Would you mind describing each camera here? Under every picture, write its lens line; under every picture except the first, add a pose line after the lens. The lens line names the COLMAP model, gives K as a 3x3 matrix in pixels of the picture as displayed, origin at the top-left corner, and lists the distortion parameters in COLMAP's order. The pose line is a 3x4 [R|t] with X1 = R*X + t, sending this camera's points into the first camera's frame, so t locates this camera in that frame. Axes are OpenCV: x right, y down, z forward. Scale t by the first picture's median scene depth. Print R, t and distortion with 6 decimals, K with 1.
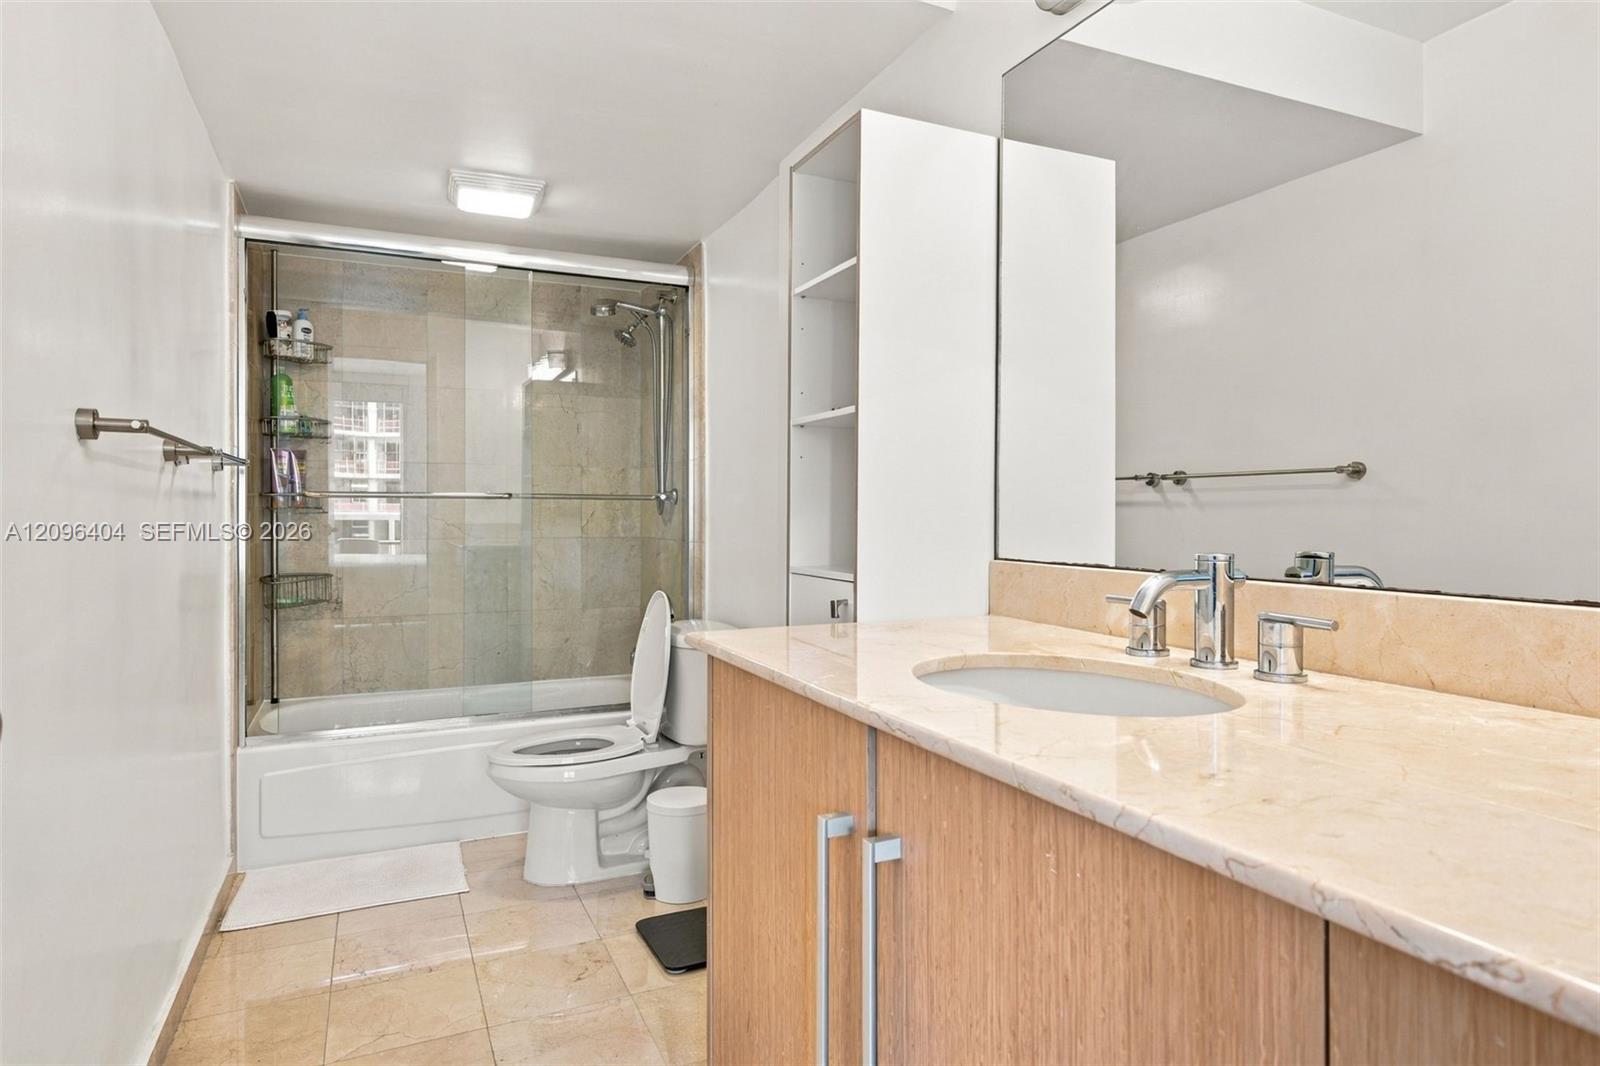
lens RADIAL K [[814.7, 0, 801.9], [0, 814.7, 515.8], [0, 0, 1]] dist [0.012100, -0.001995]
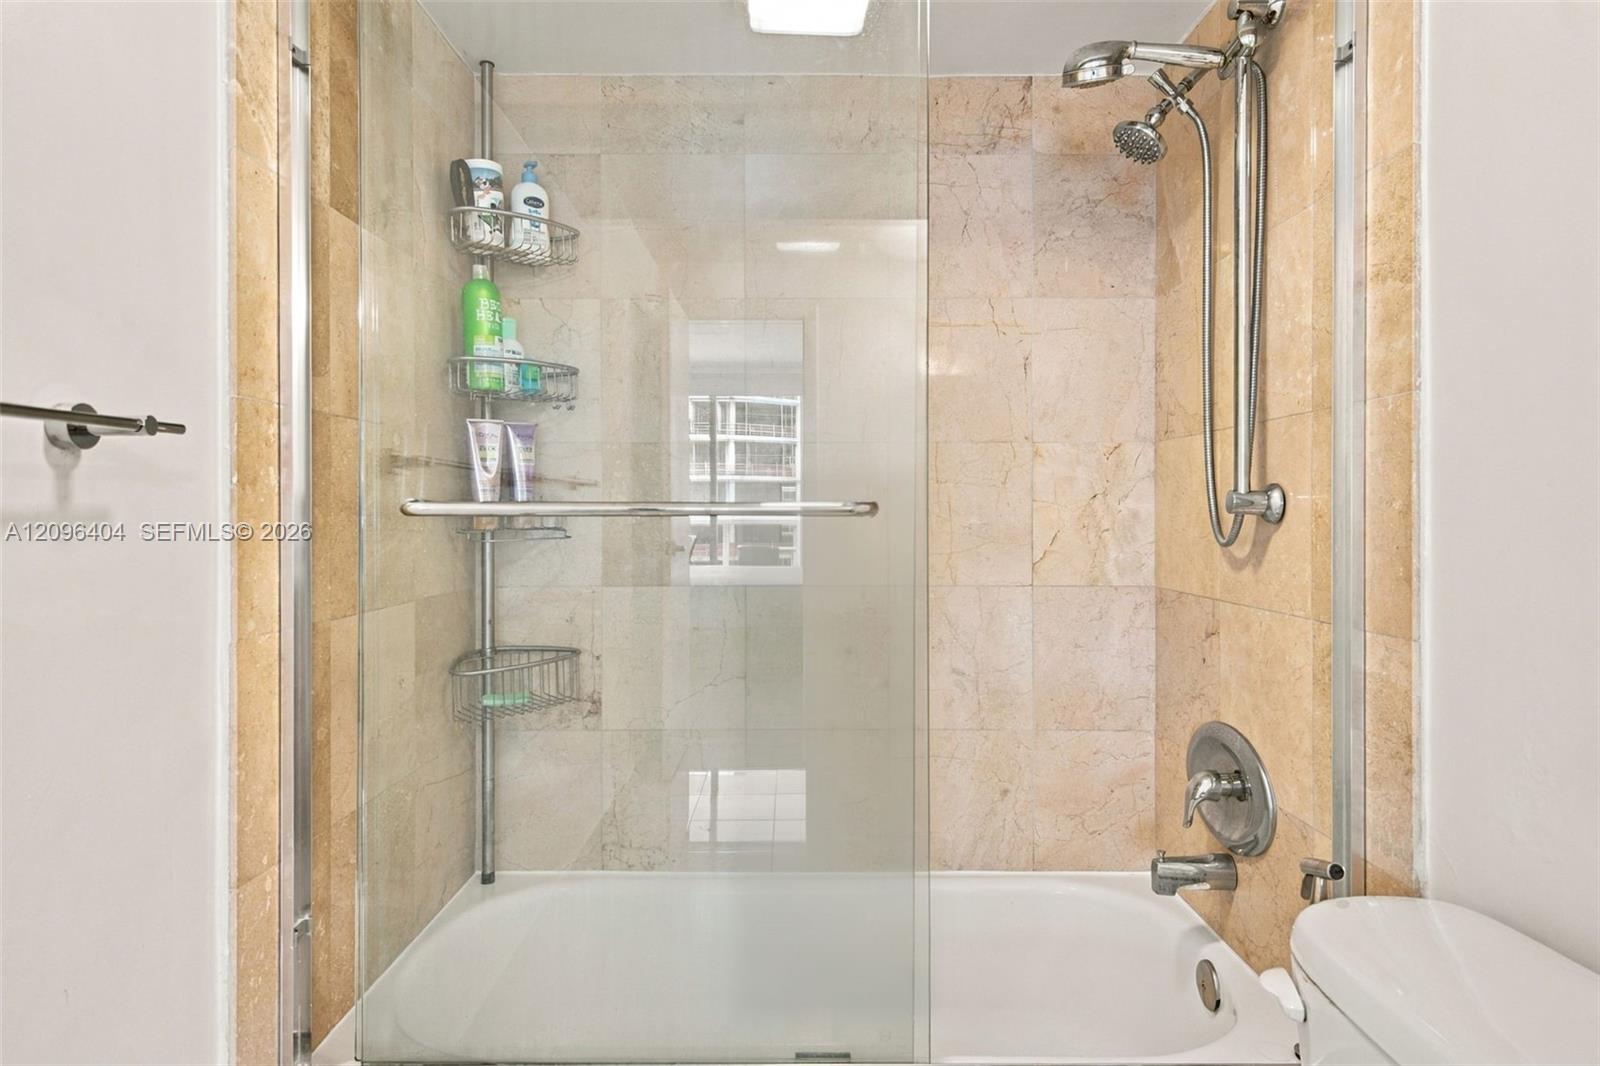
lens RADIAL K [[814.7, 0, 801.9], [0, 814.7, 515.8], [0, 0, 1]] dist [0.012100, -0.001995]
pose [[0.879662, 0.002033, -0.475595, -0.190812], [-0.002064, 0.999998, 0.000457, -0.019280], [0.475595, 0.000580, 0.879664, 0.602775]]
